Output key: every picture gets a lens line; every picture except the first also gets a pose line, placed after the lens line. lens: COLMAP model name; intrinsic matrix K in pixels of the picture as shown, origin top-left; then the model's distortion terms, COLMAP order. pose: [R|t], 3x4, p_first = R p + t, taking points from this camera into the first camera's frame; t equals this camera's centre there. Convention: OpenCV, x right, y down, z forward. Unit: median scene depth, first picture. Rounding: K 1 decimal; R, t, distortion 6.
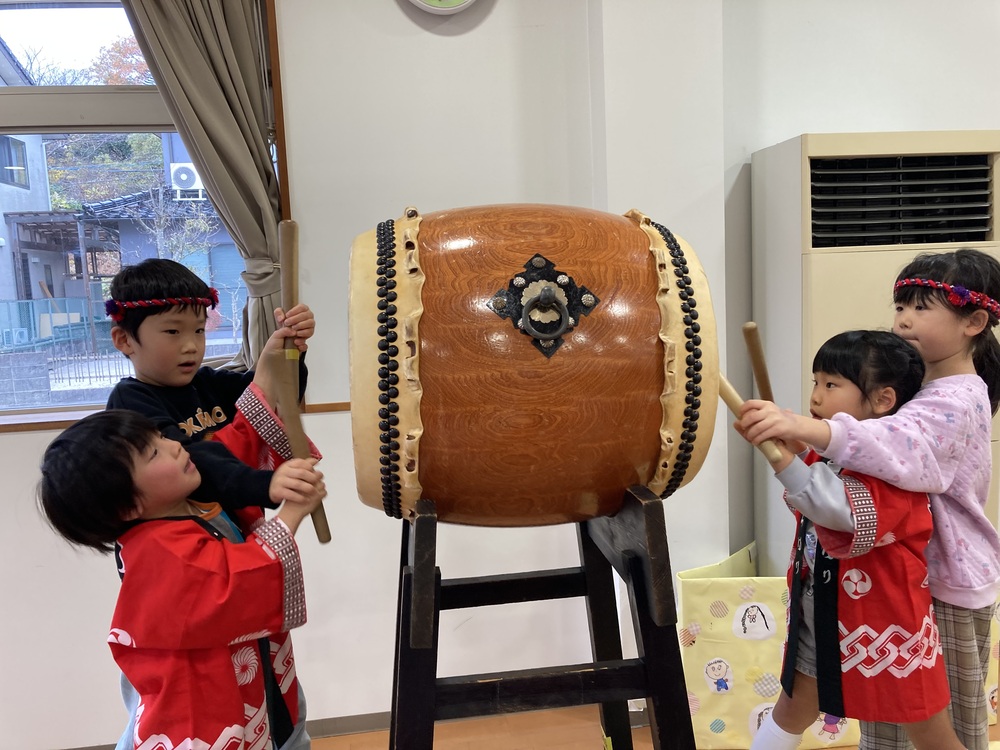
lens RADIAL K [[811.5, 0, 502.0], [0, 811.5, 378.7], [0, 0, 1]] dist [0.012088, 0.010950]
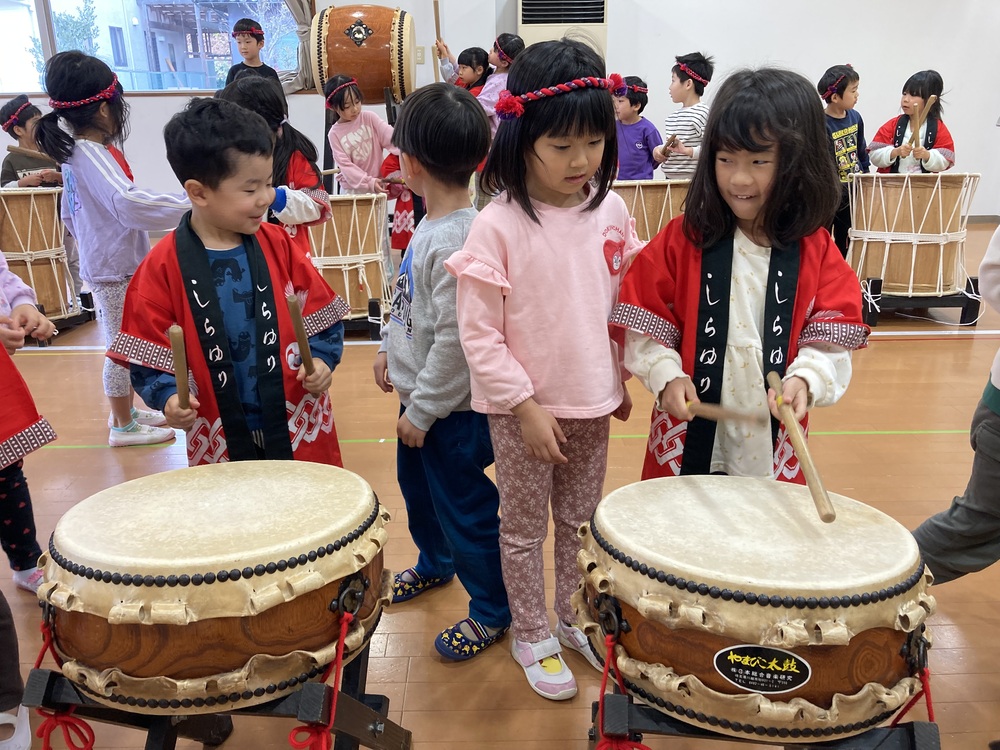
lens RADIAL K [[811.5, 0, 495.4], [0, 811.5, 375.1], [0, 0, 1]] dist [0.012088, 0.010950]
pose [[0.990732, 0.070136, -0.116322, 0.082926], [-0.041769, 0.972193, 0.230426, 0.037663], [0.129248, -0.223432, 0.966112, -0.198749]]
